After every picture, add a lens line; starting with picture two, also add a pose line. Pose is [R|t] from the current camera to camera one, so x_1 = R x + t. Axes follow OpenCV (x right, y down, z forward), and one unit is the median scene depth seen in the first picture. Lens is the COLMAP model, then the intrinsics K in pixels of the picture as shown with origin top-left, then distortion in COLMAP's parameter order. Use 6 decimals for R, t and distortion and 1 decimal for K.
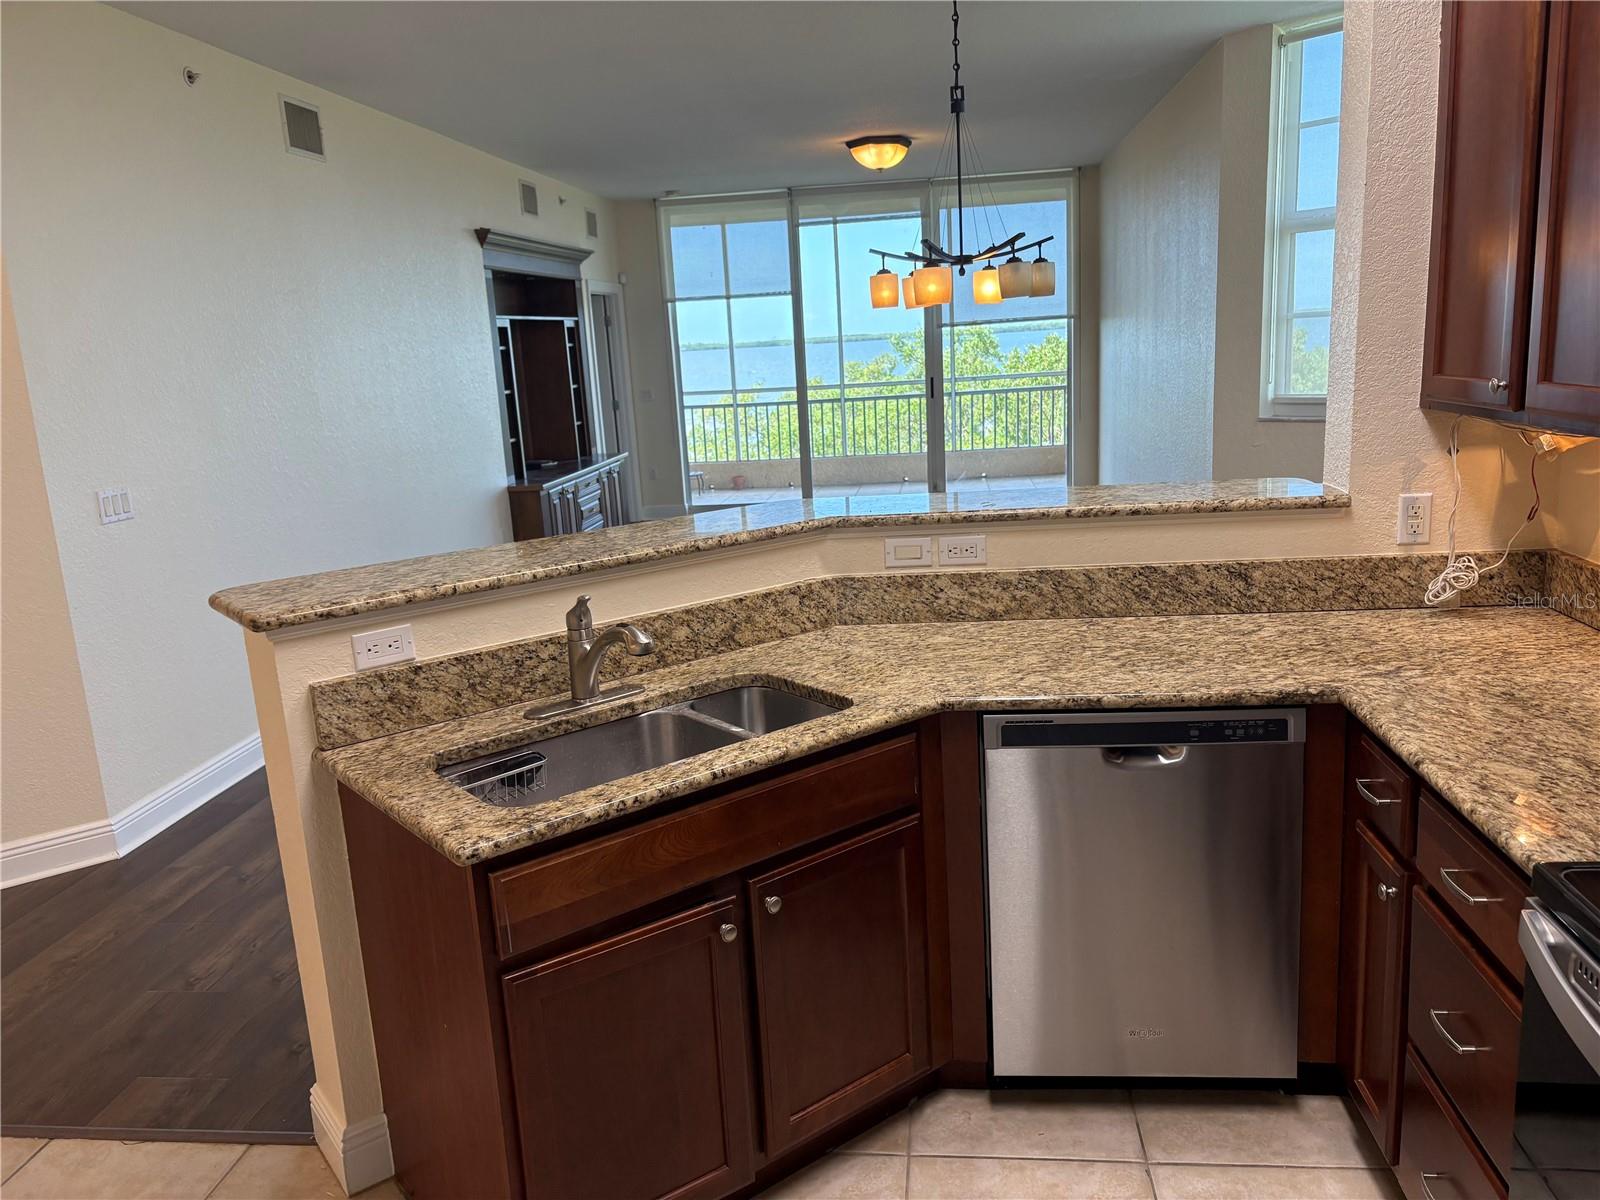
lens RADIAL K [[1202.9, 0, 810.1], [0, 1202.9, 601.0], [0, 0, 1]] dist [0.045649, -0.051580]
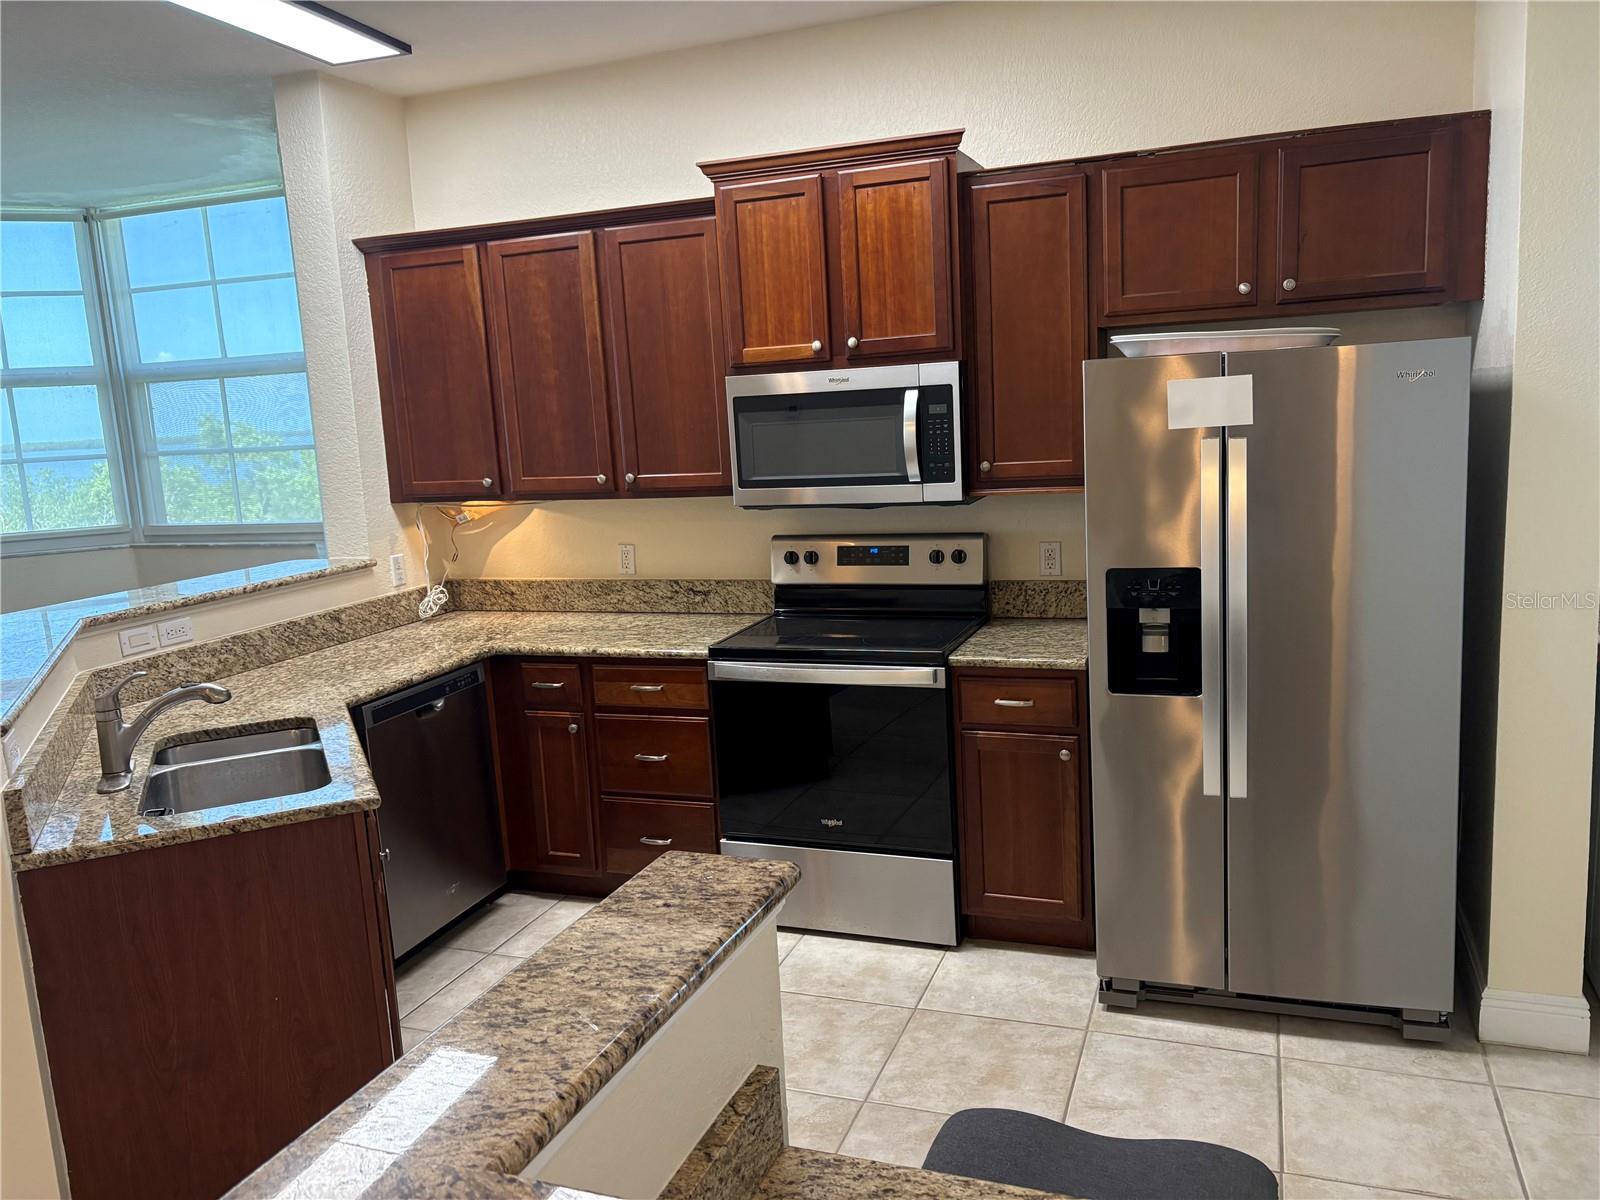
lens RADIAL K [[1202.9, 0, 790.9], [0, 1202.9, 602.3], [0, 0, 1]] dist [0.045649, -0.051580]
pose [[0.245835, -0.114578, 0.962516, -0.642508], [0.246352, 0.967769, 0.052282, 0.013405], [-0.937484, 0.224265, 0.266138, 0.052257]]
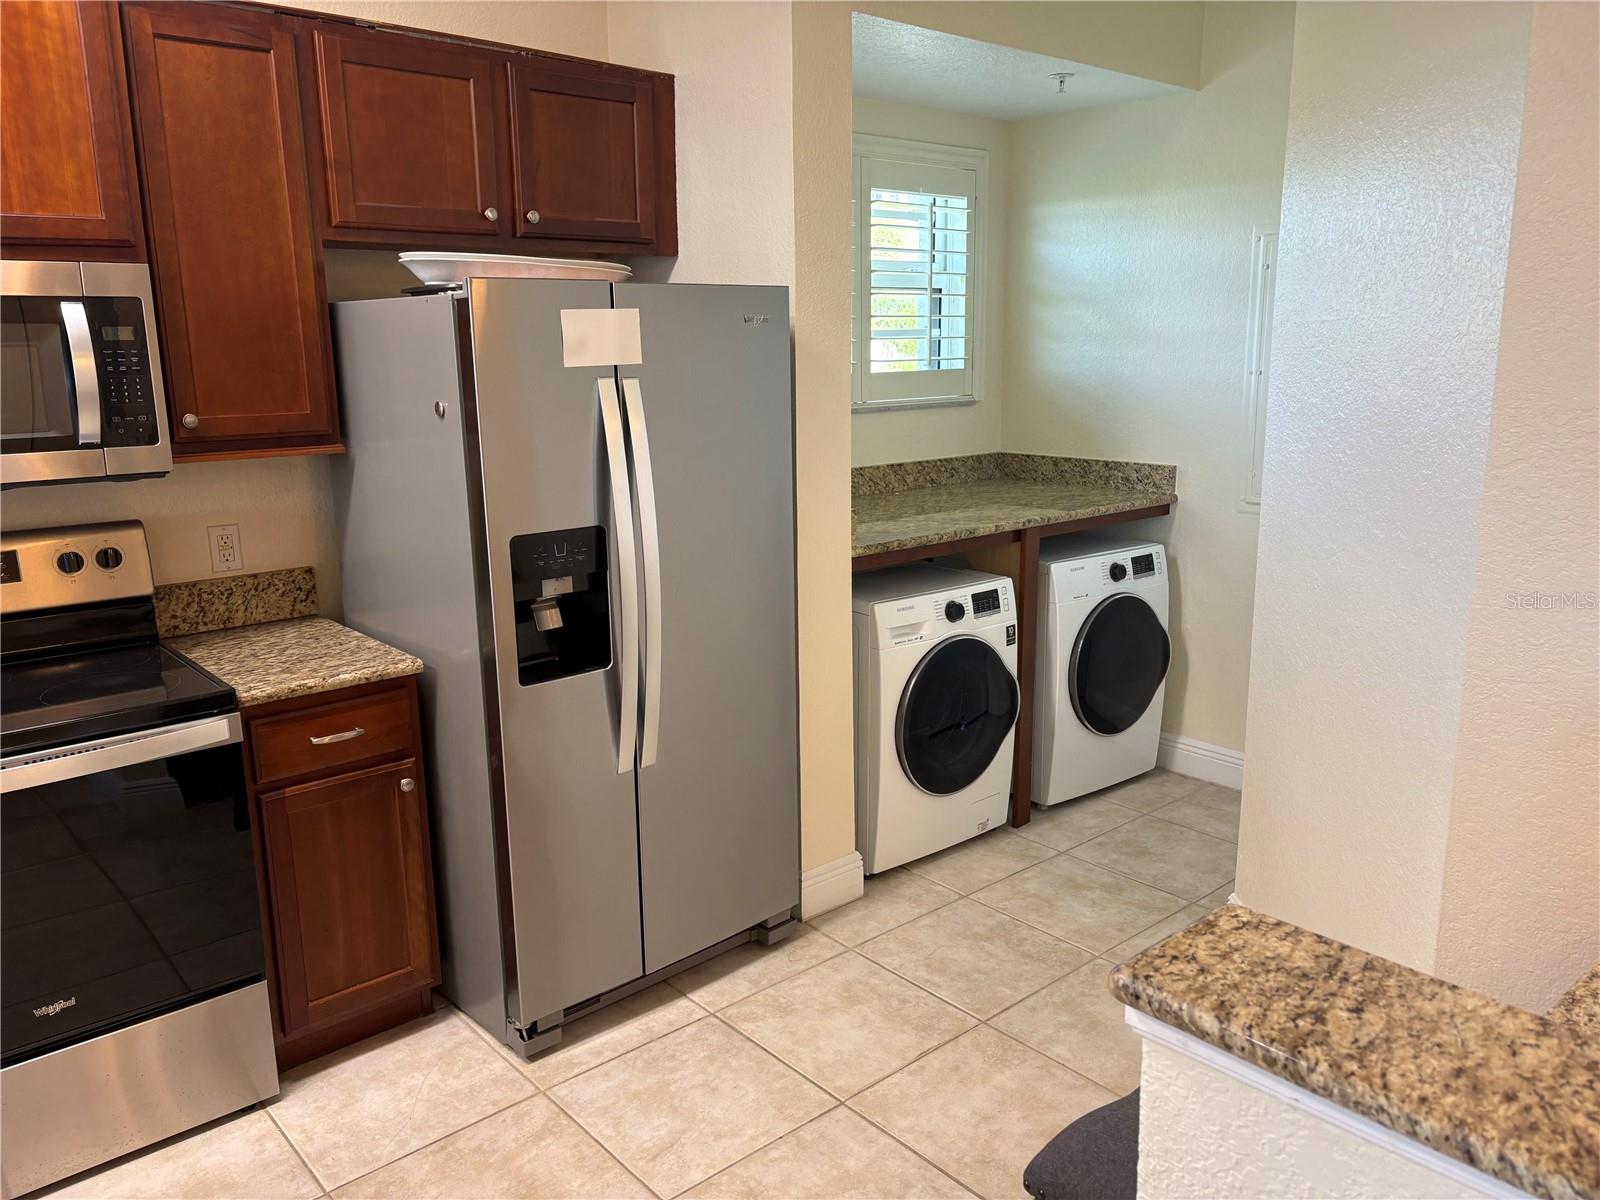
lens RADIAL K [[1202.9, 0, 847.6], [0, 1202.9, 598.3], [0, 0, 1]] dist [0.045649, -0.051580]
pose [[-0.746213, -0.079138, 0.660987, -0.403070], [0.192345, 0.924930, 0.327885, -0.060070], [-0.637315, 0.371810, -0.674972, 0.384894]]
